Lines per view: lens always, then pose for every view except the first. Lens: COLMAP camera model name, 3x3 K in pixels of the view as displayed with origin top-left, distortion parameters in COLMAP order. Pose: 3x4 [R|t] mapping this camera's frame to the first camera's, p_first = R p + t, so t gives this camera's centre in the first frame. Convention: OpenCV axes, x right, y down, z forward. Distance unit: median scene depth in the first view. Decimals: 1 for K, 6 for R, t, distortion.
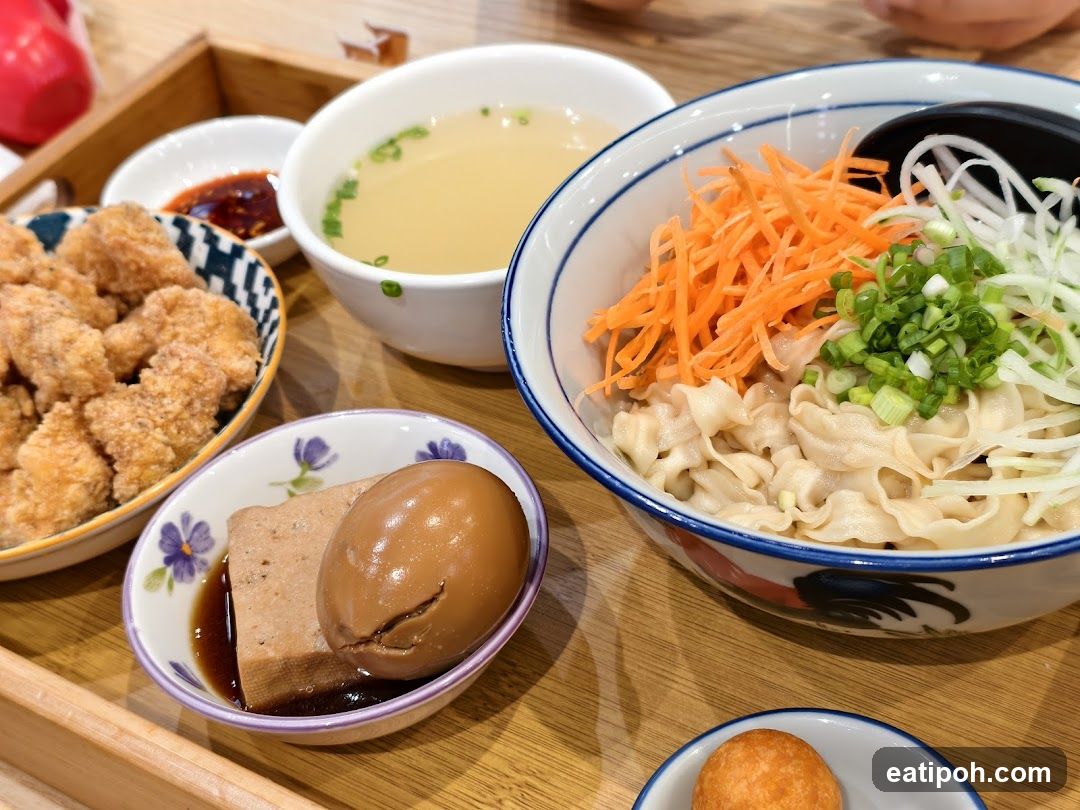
lens RADIAL K [[1633.5, 0, 540.0], [0, 1633.5, 405.0], [0, 0, 1]] dist [0.243250, -1.524620]
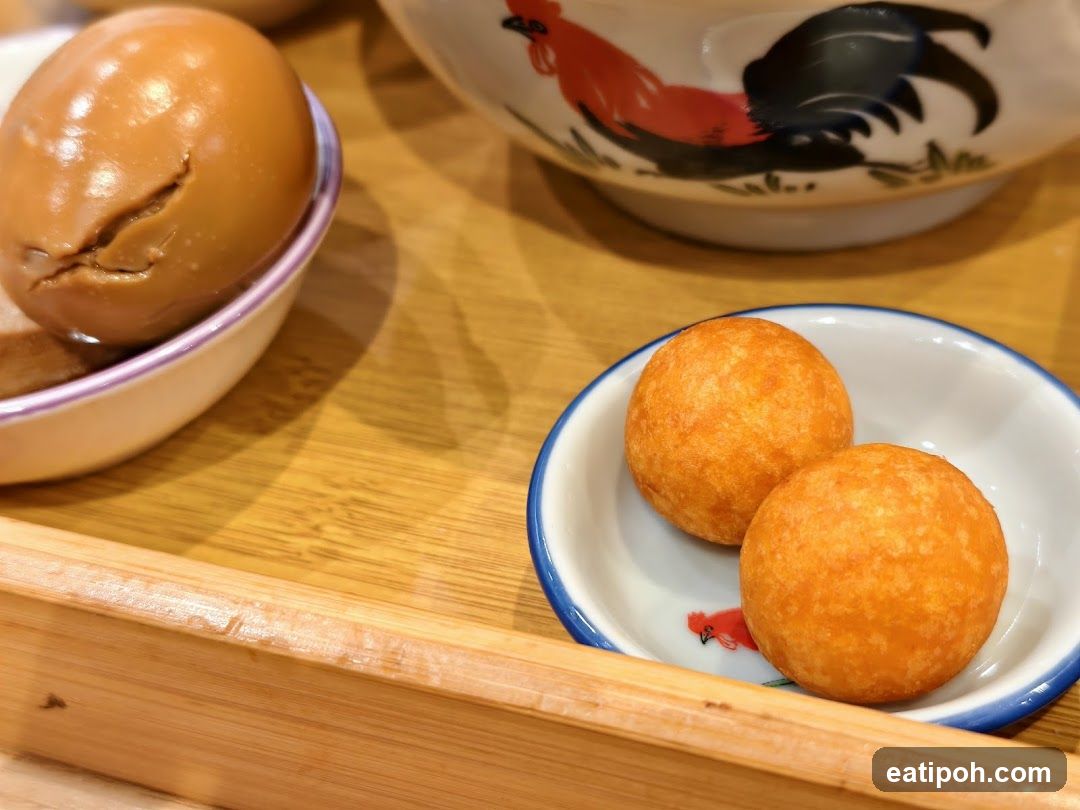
lens RADIAL K [[1633.5, 0, 540.0], [0, 1633.5, 405.0], [0, 0, 1]] dist [0.243250, -1.524620]
pose [[0.975946, -0.115628, 0.184823, -0.051686], [0.122800, 0.992042, -0.027802, 0.219267], [-0.180137, 0.049830, 0.982379, 0.347129]]
